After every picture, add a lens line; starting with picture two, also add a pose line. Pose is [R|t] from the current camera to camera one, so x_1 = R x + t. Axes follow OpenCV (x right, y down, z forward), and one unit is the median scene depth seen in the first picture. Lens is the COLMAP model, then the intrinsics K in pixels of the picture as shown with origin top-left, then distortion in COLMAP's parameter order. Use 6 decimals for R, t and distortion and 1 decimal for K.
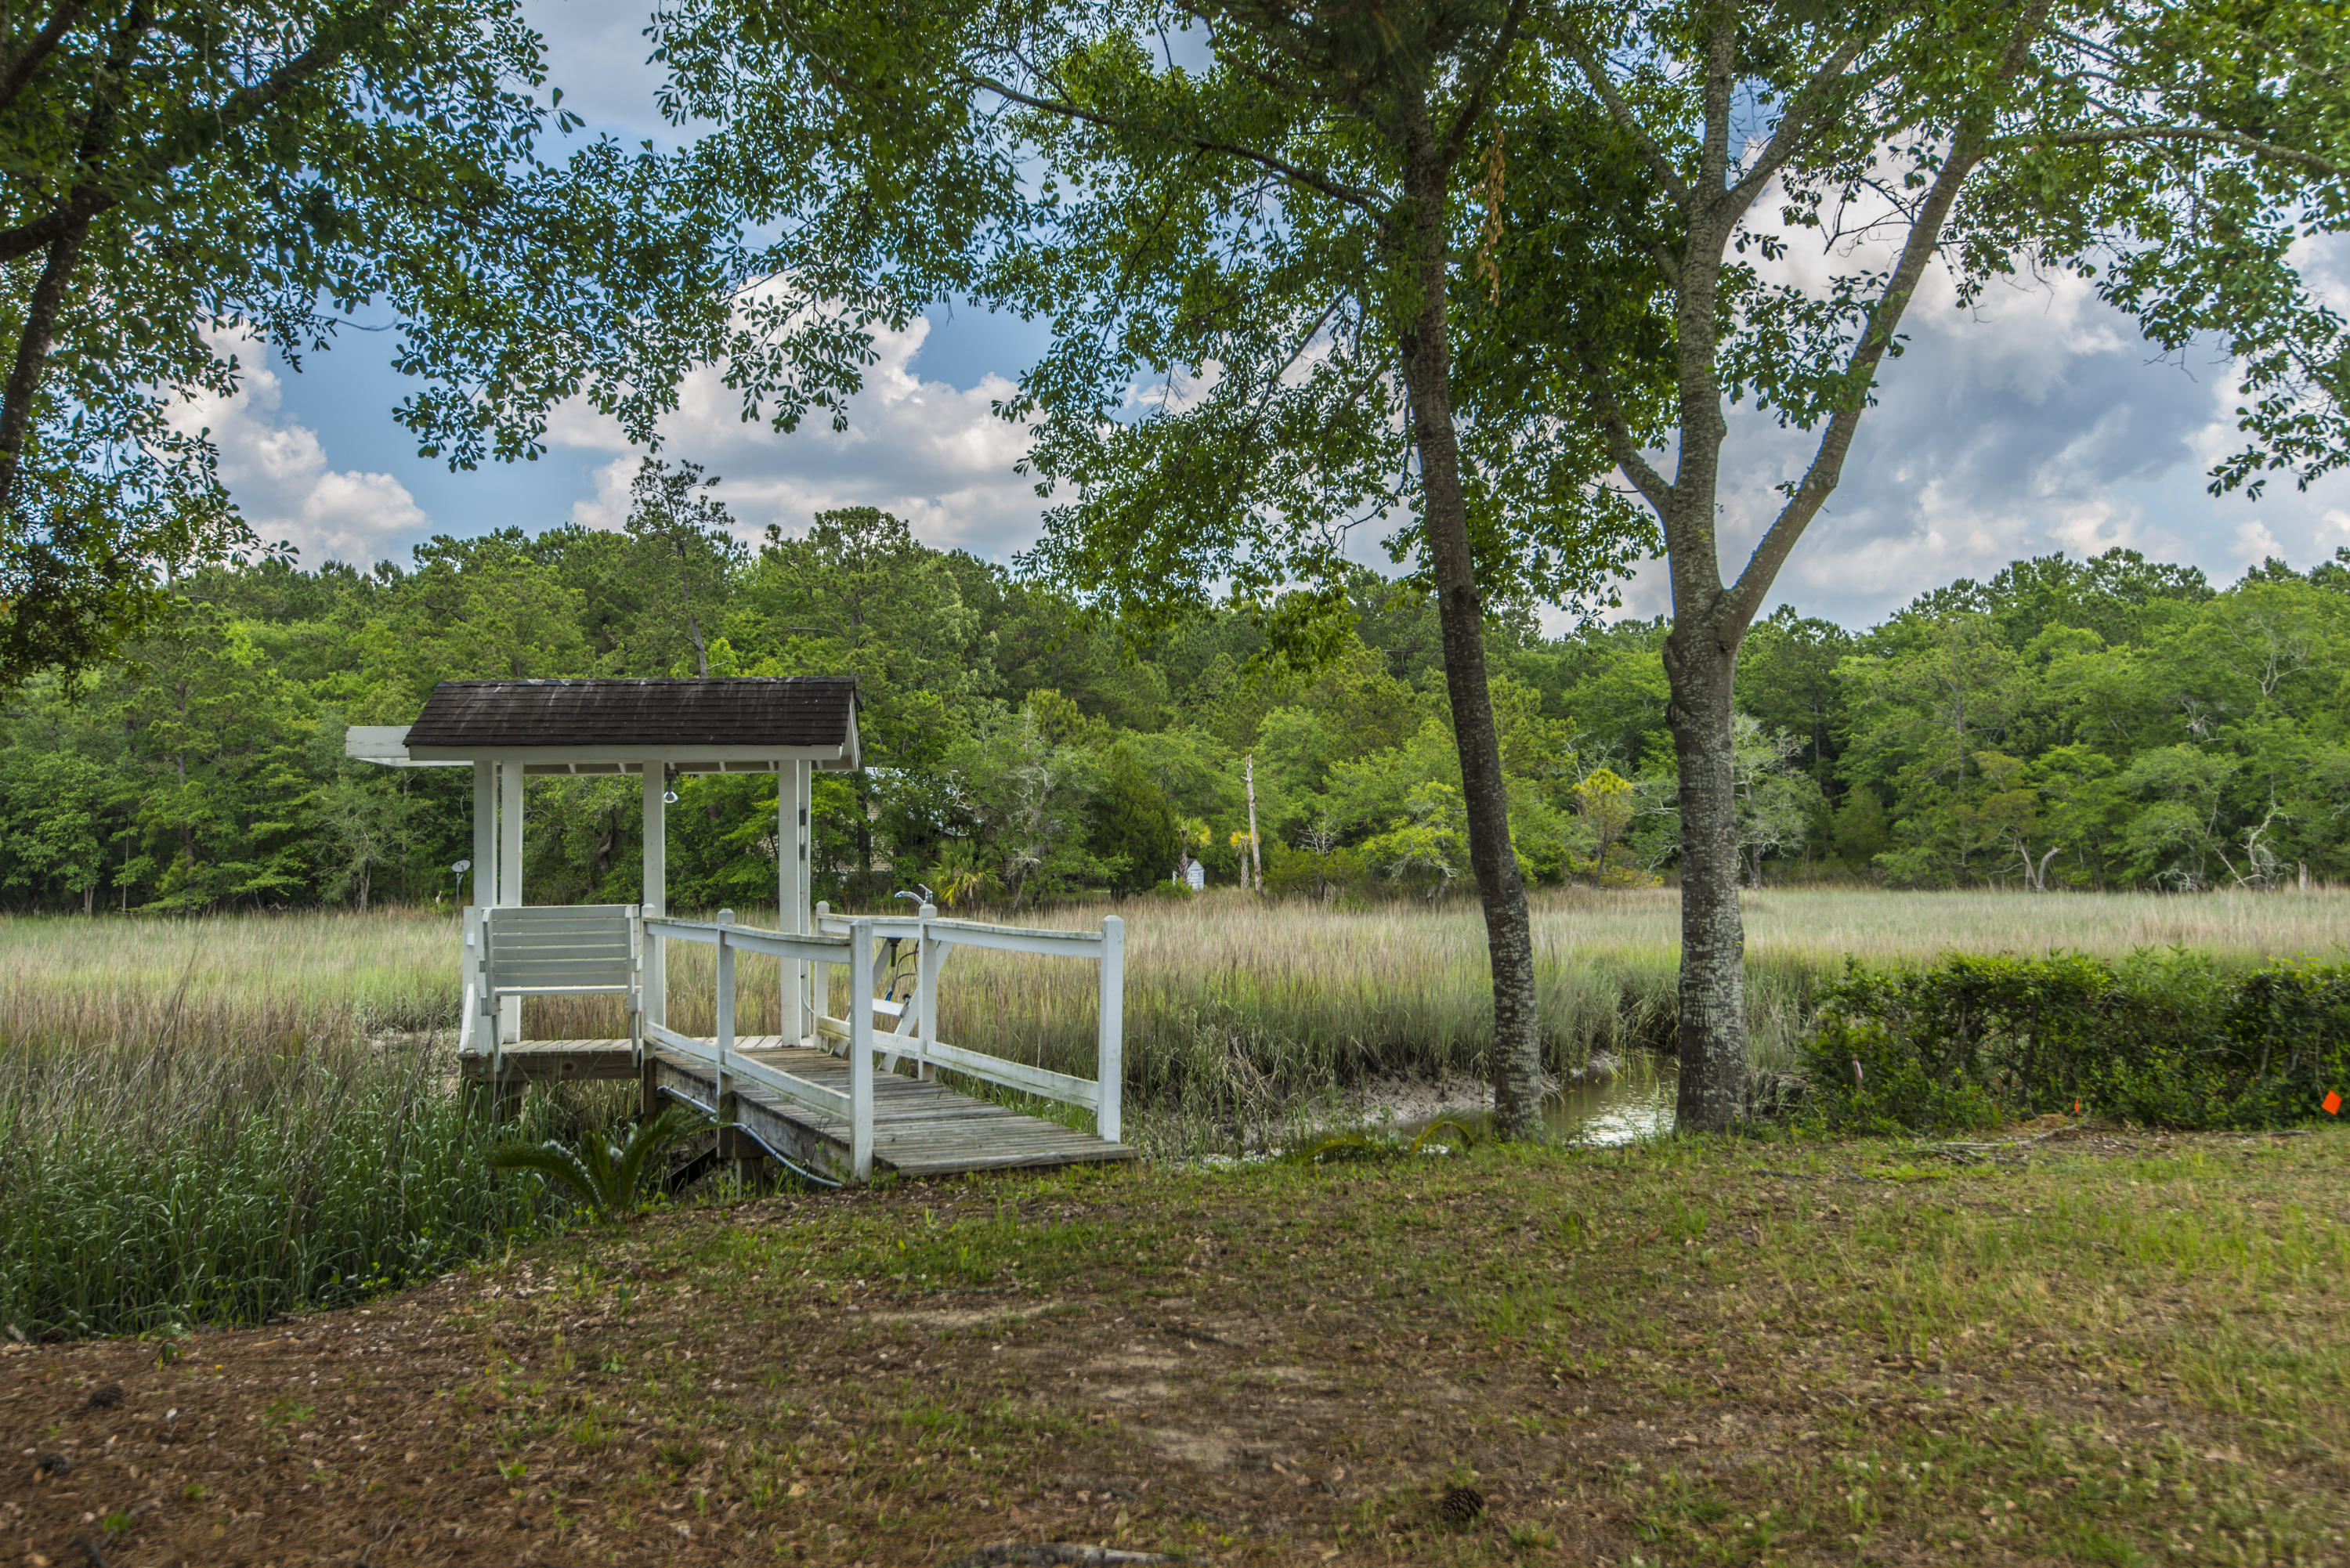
lens RADIAL K [[2258.4, 0, 1180.1], [0, 2258.4, 731.7], [0, 0, 1]] dist [0.010697, 0.002042]
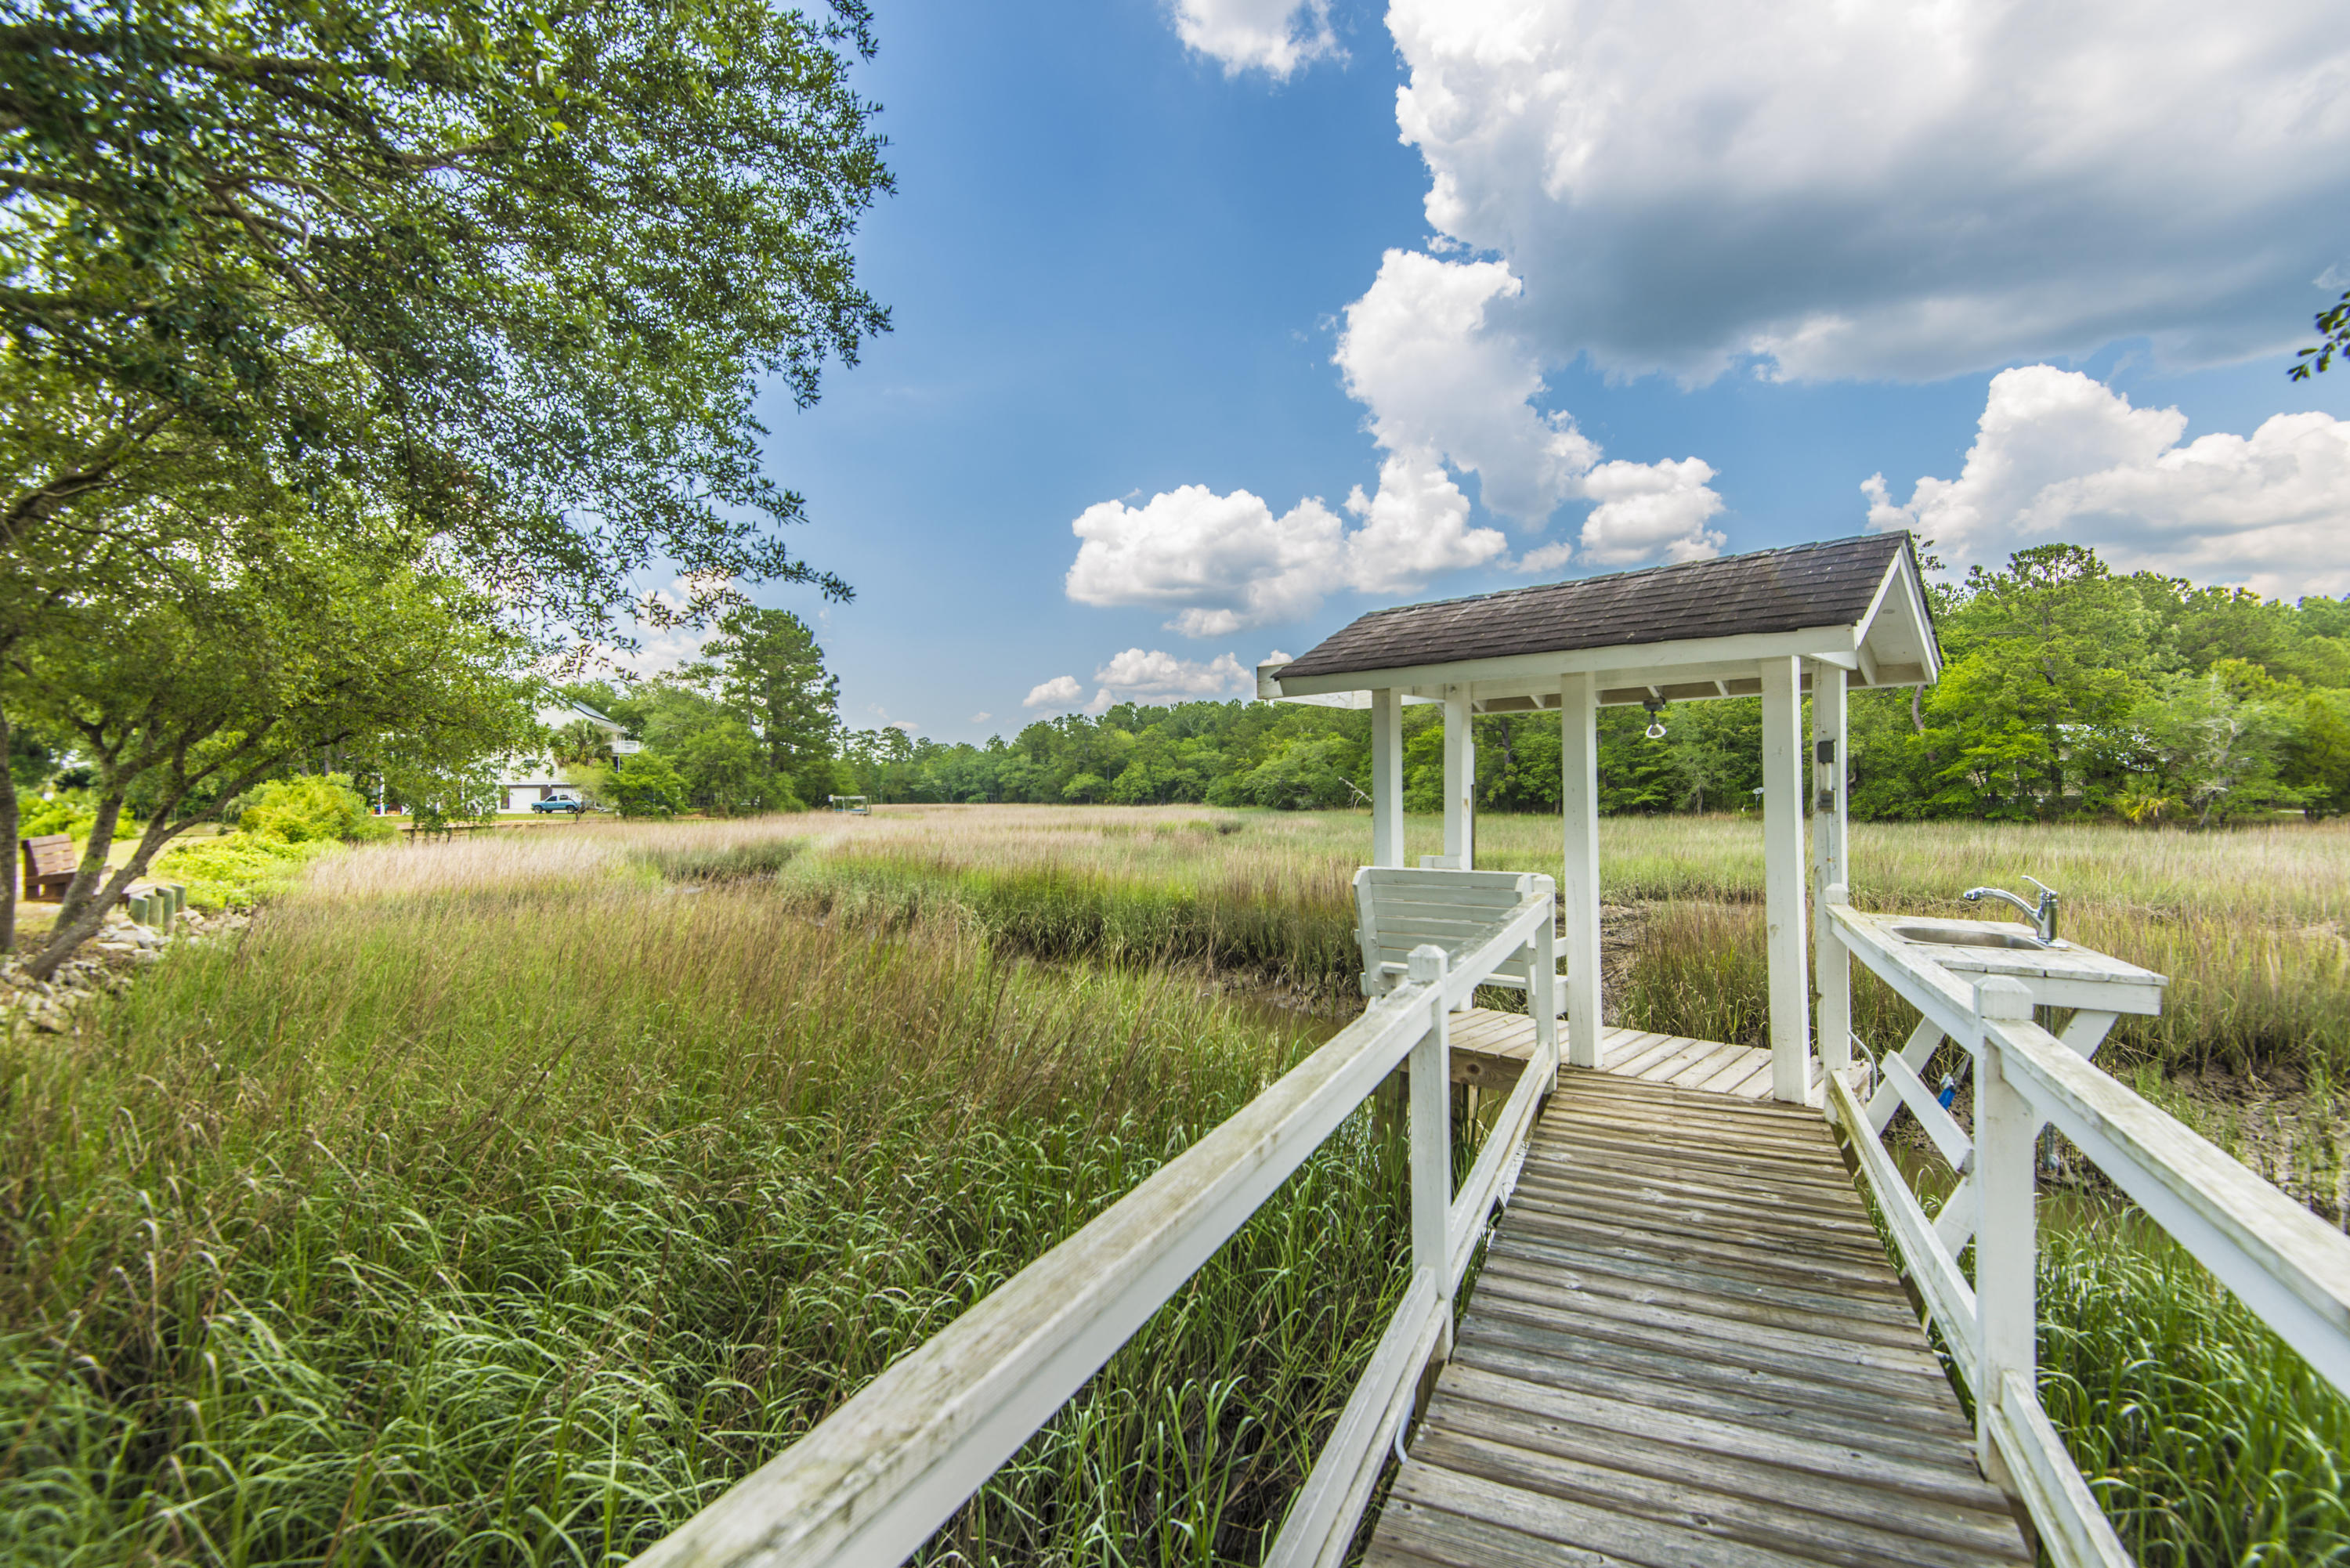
lens RADIAL K [[1059.1, 0, 1175.1], [0, 1059.1, 778.1], [0, 0, 1]] dist [0.026426, -0.016913]
pose [[0.672562, -0.004393, -0.740028, -0.011955], [0.041556, 0.998629, 0.031839, 0.005017], [0.738873, -0.052166, 0.671822, 0.119924]]
